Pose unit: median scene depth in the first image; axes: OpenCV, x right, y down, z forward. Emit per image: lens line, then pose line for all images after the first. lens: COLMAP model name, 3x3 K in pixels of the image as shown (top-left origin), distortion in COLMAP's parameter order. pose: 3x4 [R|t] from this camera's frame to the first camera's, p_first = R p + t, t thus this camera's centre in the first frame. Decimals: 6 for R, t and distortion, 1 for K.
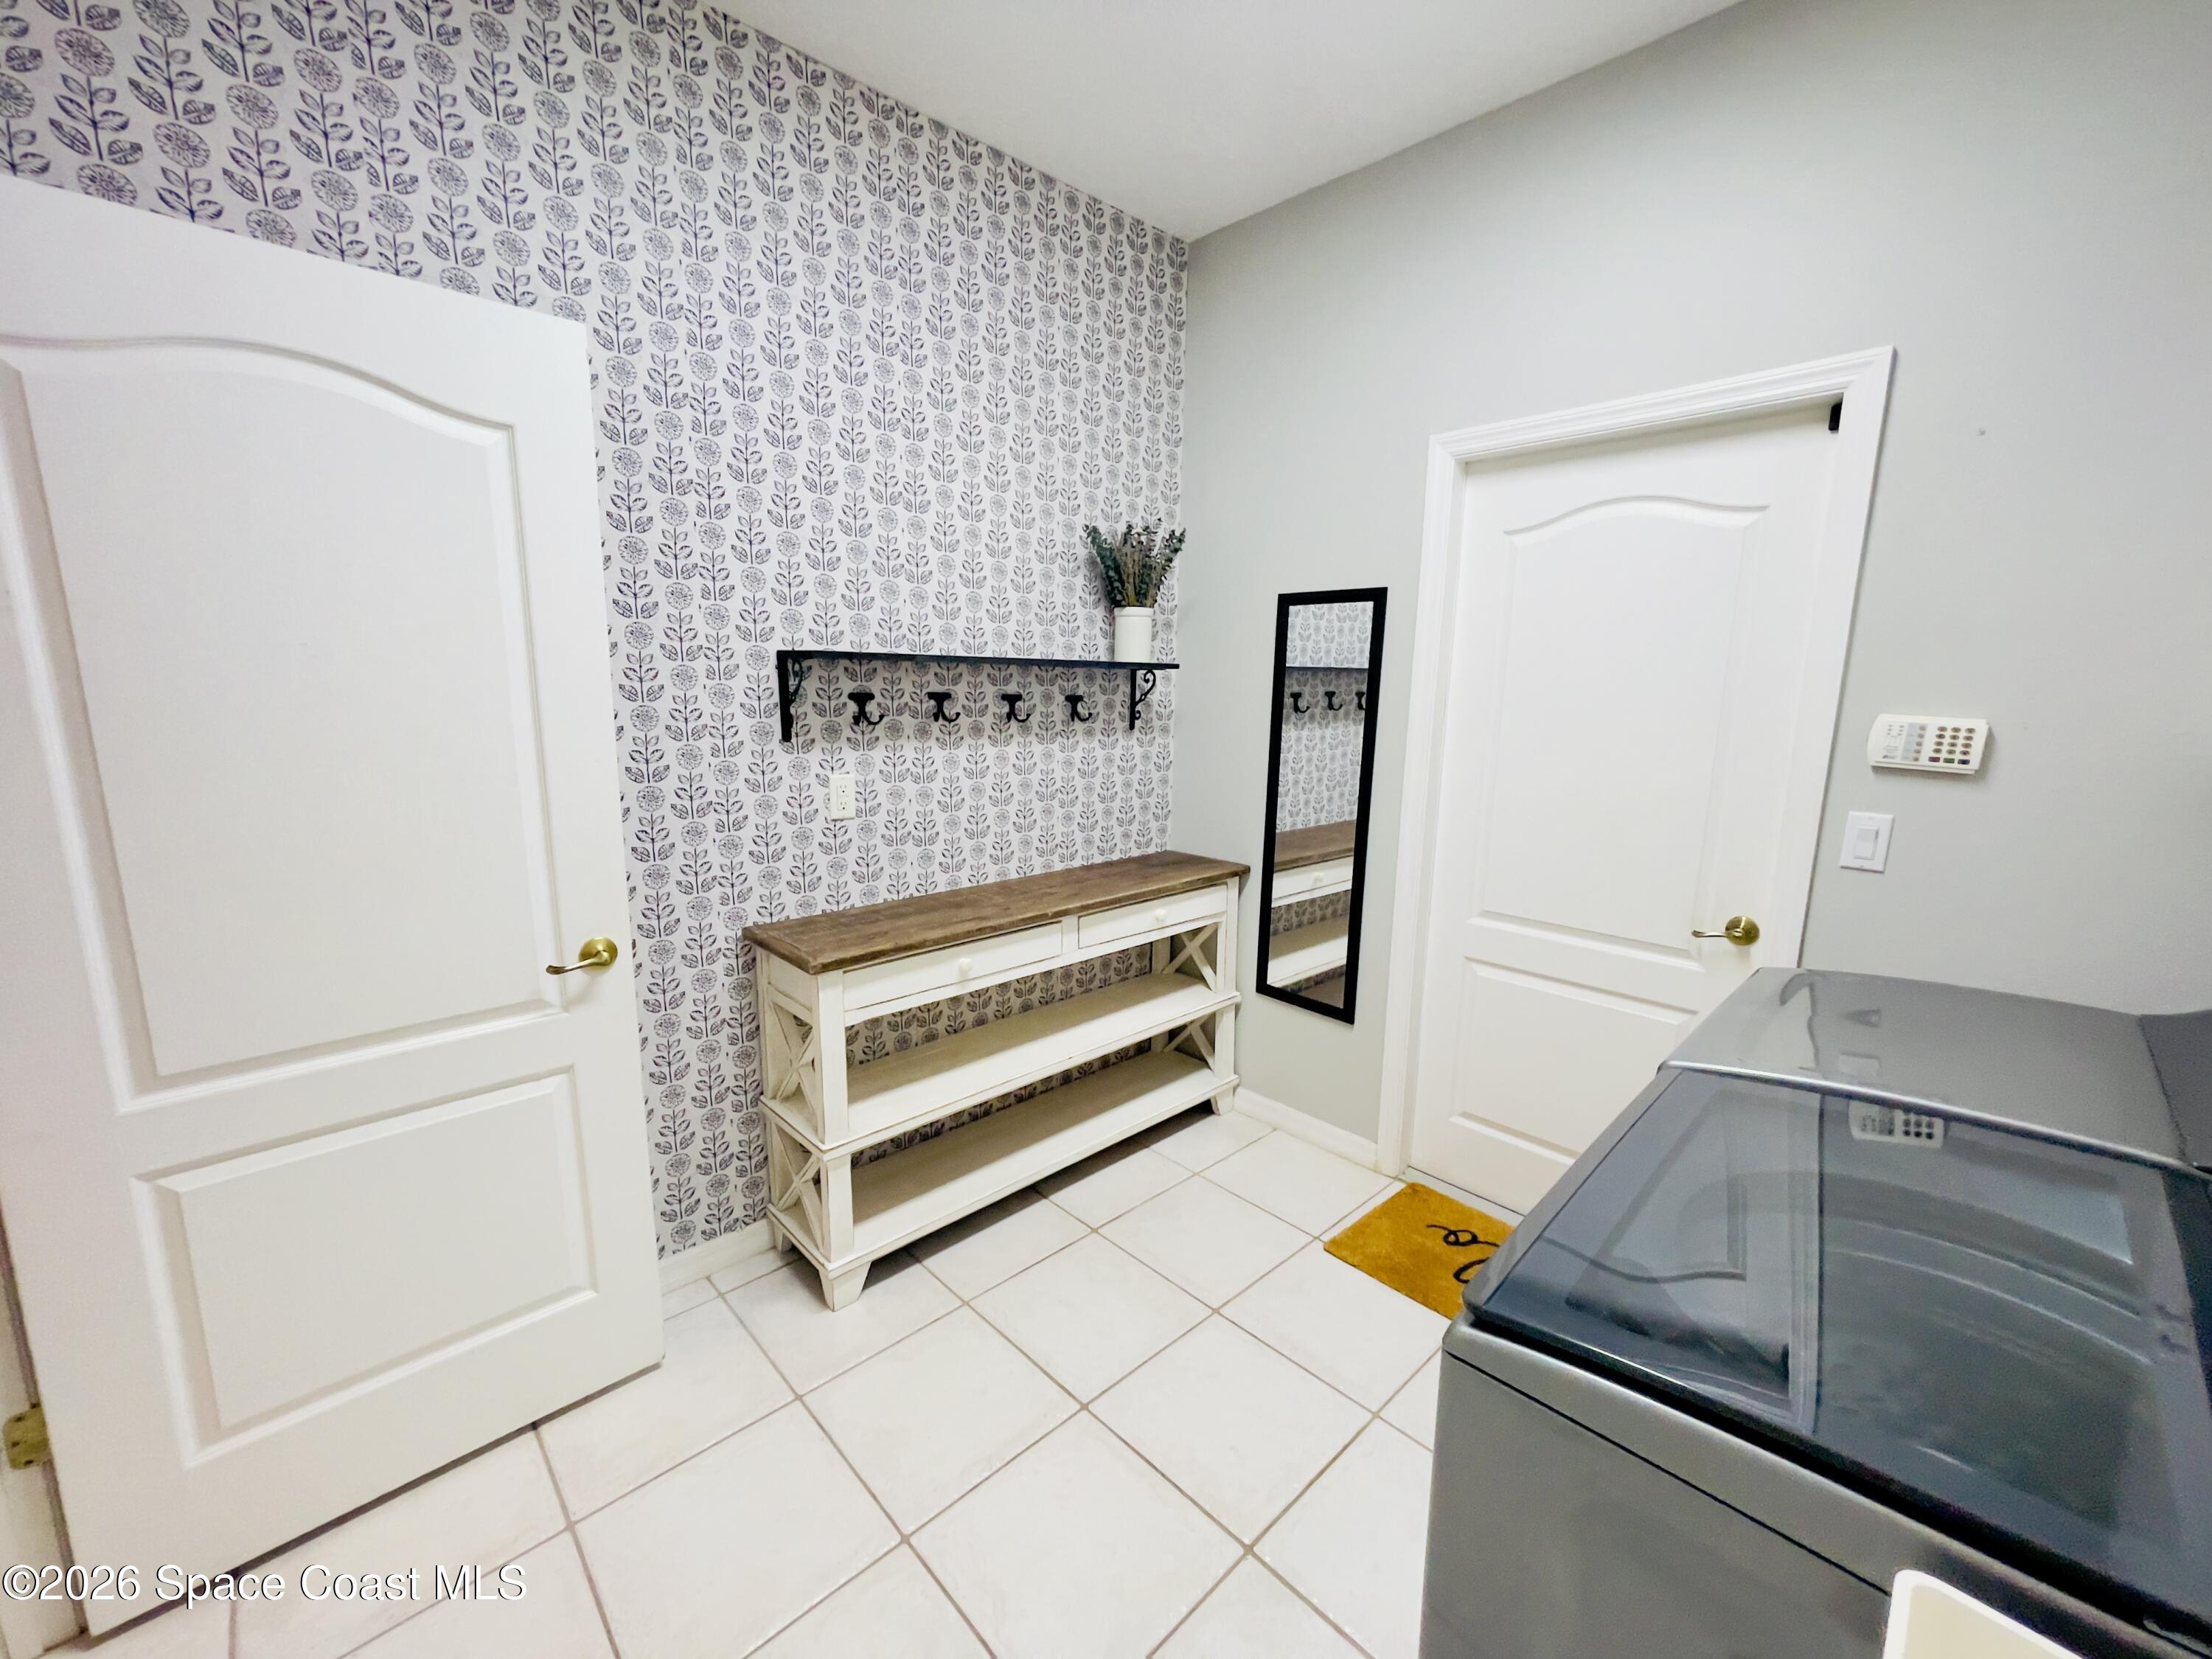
lens RADIAL K [[902.6, 0, 1102.9], [0, 902.6, 844.4], [0, 0, 1]] dist [-0.003566, 0.005138]
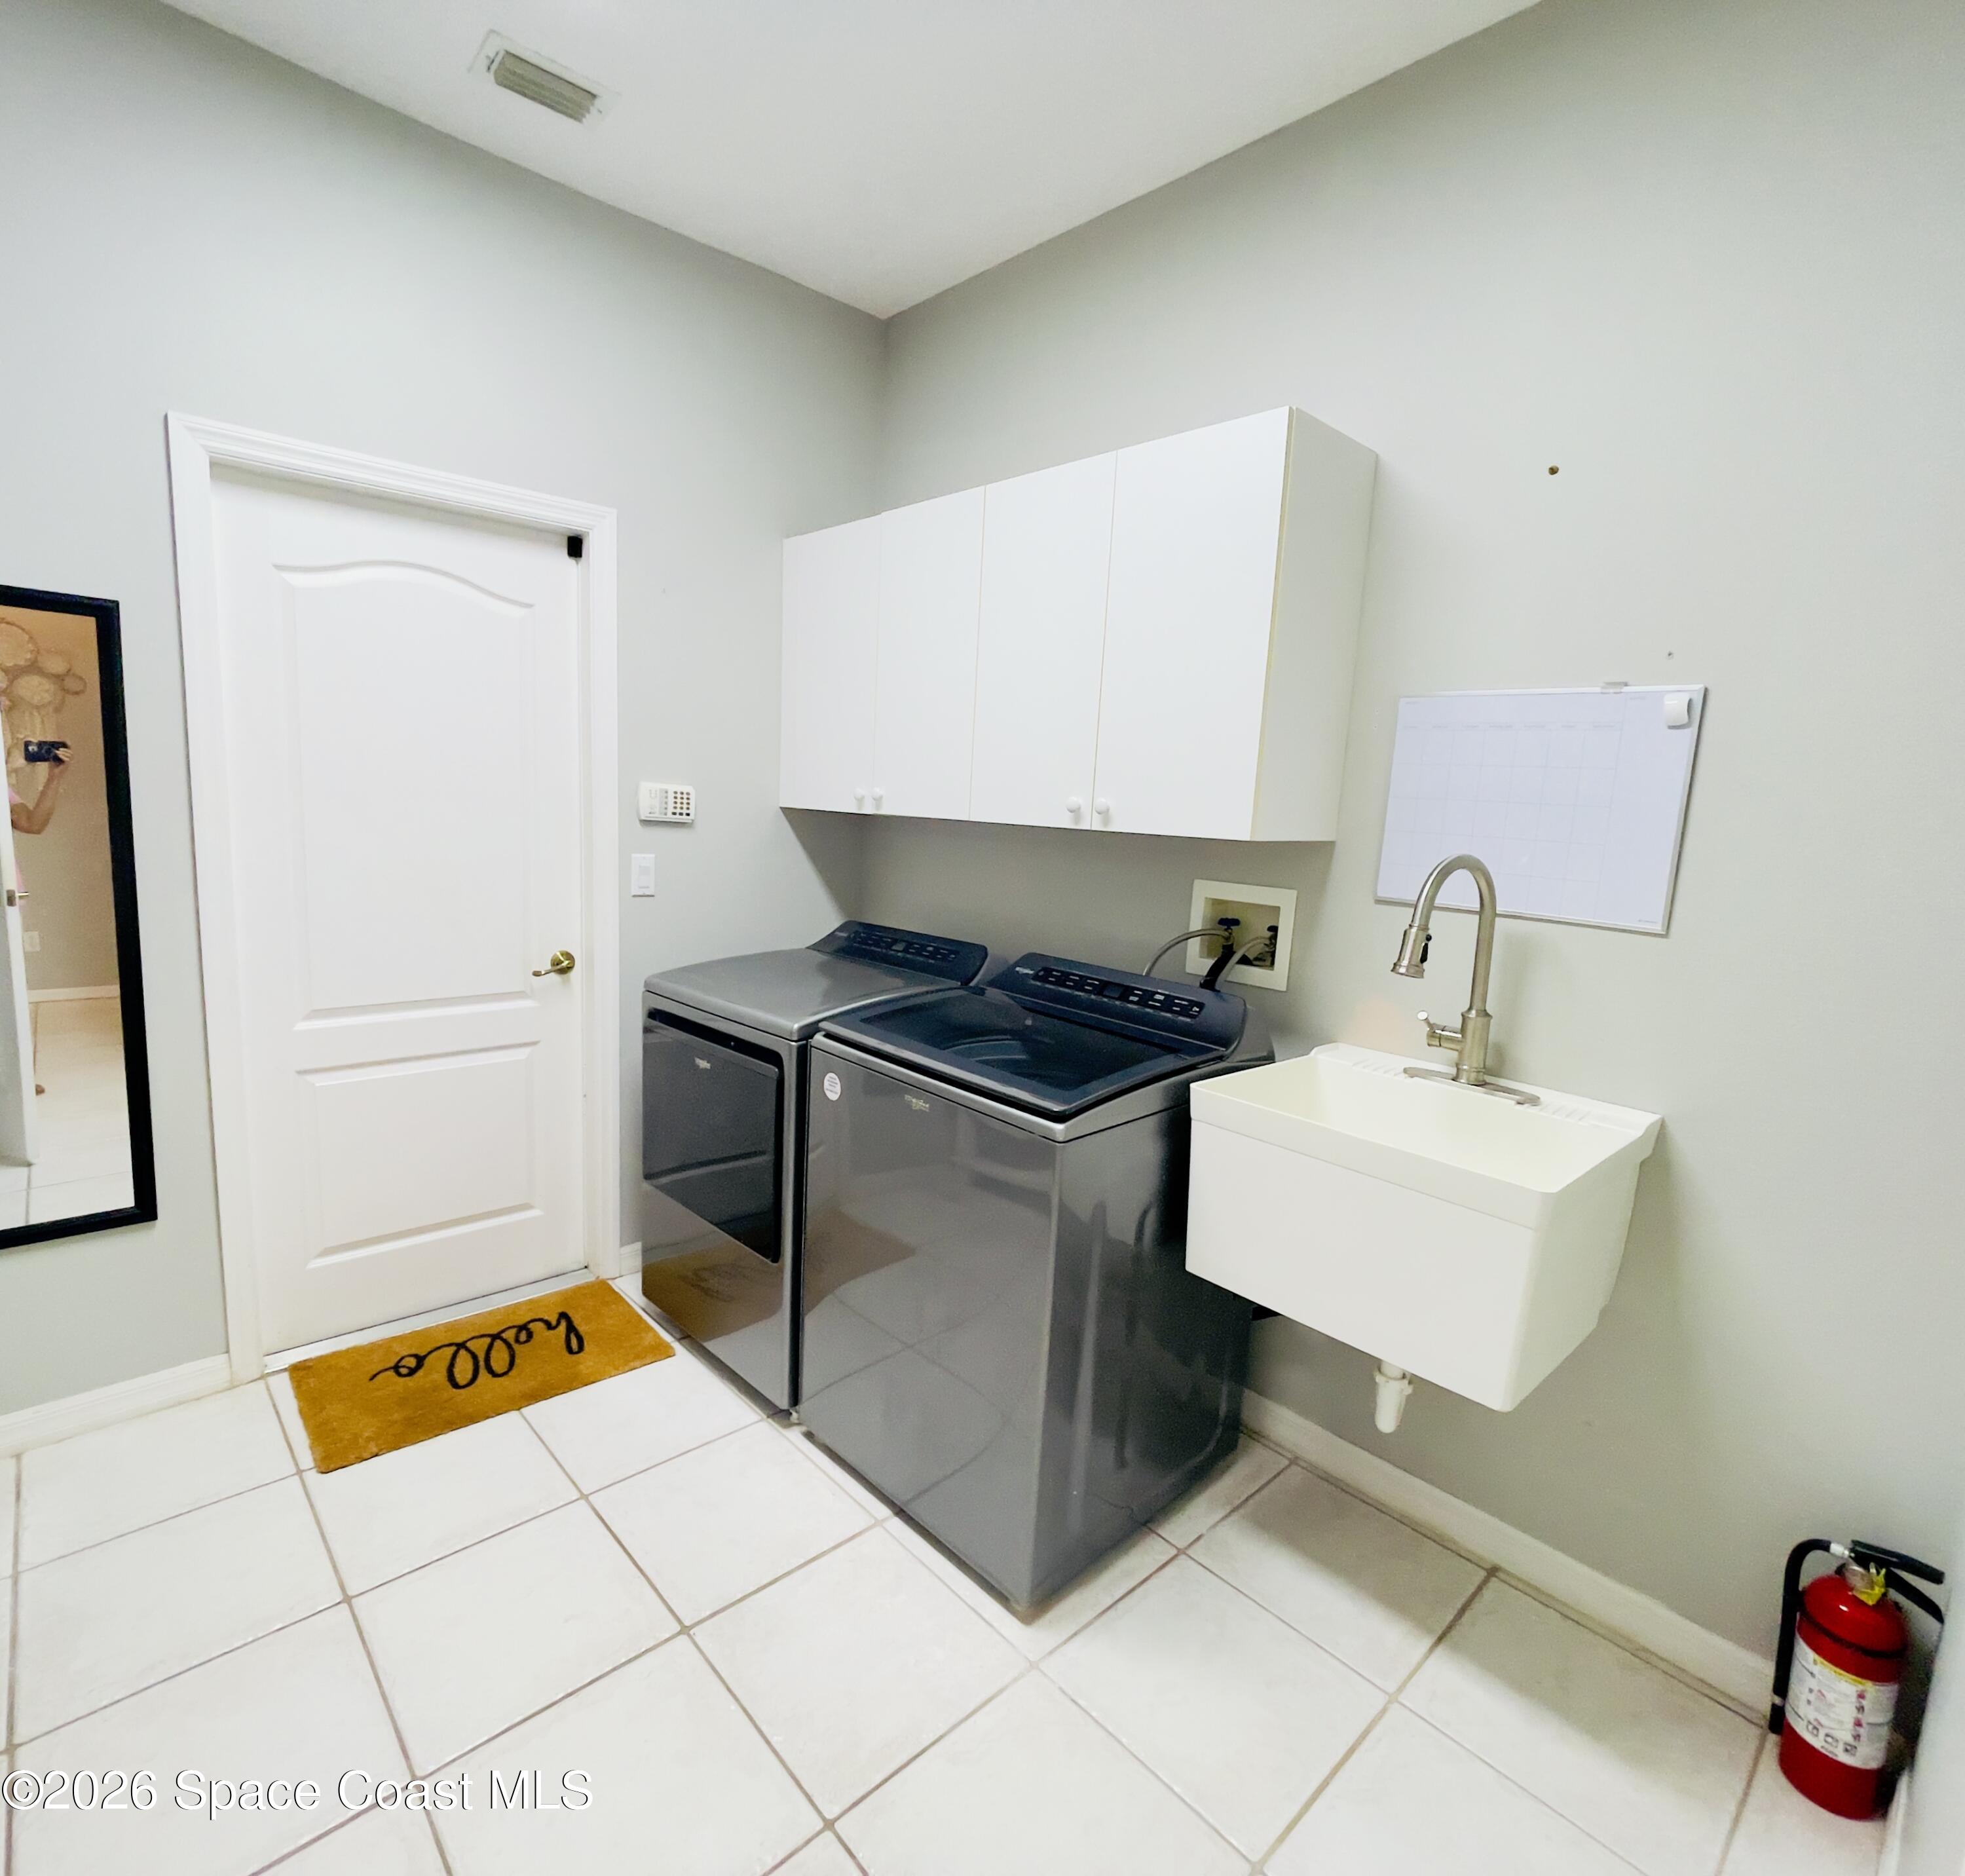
lens RADIAL K [[1013.9, 0, 980.1], [0, 1013.9, 935.0], [0, 0, 1]] dist [-0.001586, -0.000203]
pose [[0.026788, -0.157503, 0.987155, -0.595529], [0.129021, 0.979795, 0.152827, -0.074330], [-0.991280, 0.123269, 0.046568, 0.385719]]
